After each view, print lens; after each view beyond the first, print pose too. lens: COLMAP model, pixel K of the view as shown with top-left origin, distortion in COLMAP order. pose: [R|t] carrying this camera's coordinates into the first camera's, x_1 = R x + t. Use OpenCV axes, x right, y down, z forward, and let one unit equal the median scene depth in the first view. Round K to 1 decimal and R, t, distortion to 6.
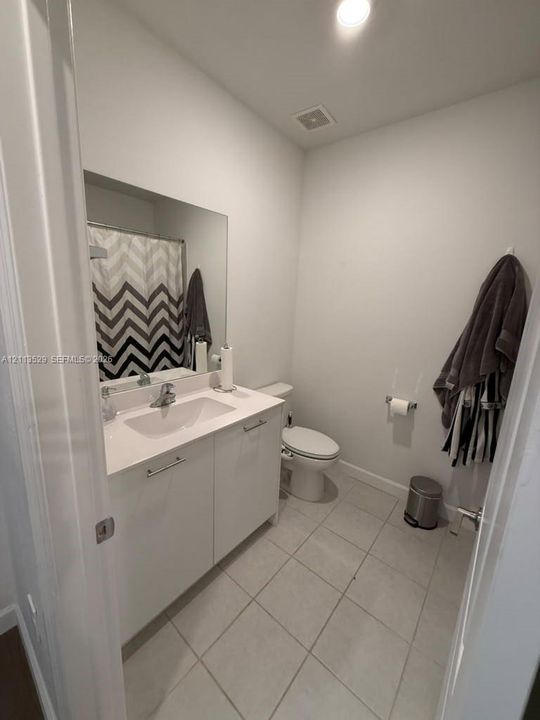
lens RADIAL K [[287.6, 0, 269.3], [0, 287.6, 357.2], [0, 0, 1]] dist [0.001758, -0.000126]
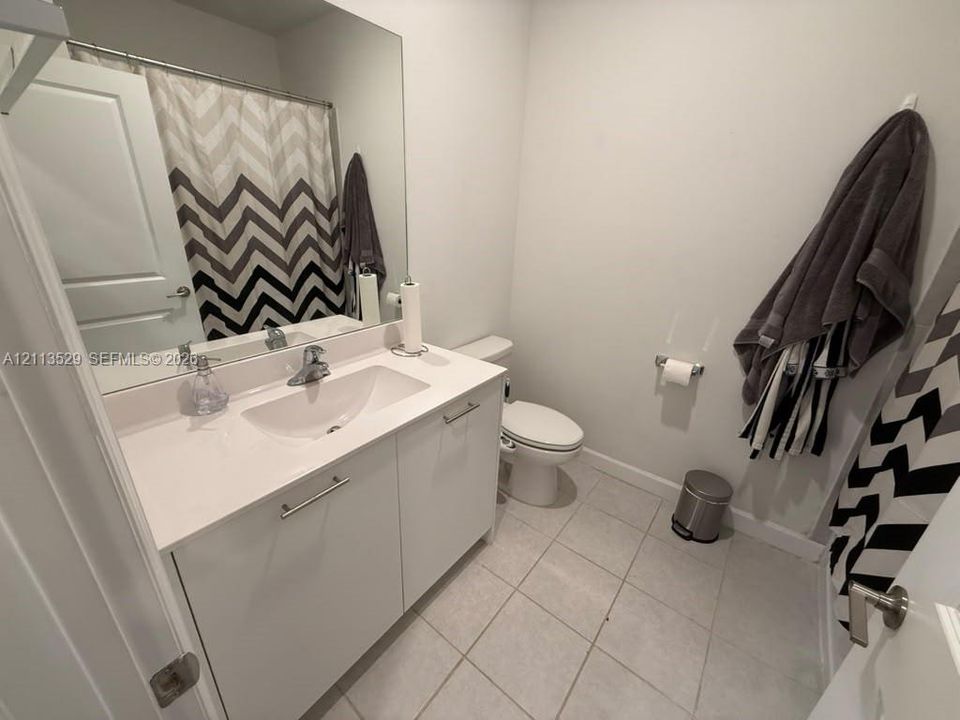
lens RADIAL K [[383.3, 0, 476.2], [0, 383.3, 362.2], [0, 0, 1]] dist [0.001963, 0.000157]
pose [[0.999644, -0.014458, 0.022408, -0.027079], [0.010273, 0.984207, 0.176722, -0.010135], [-0.024609, -0.176429, 0.984006, 0.159272]]
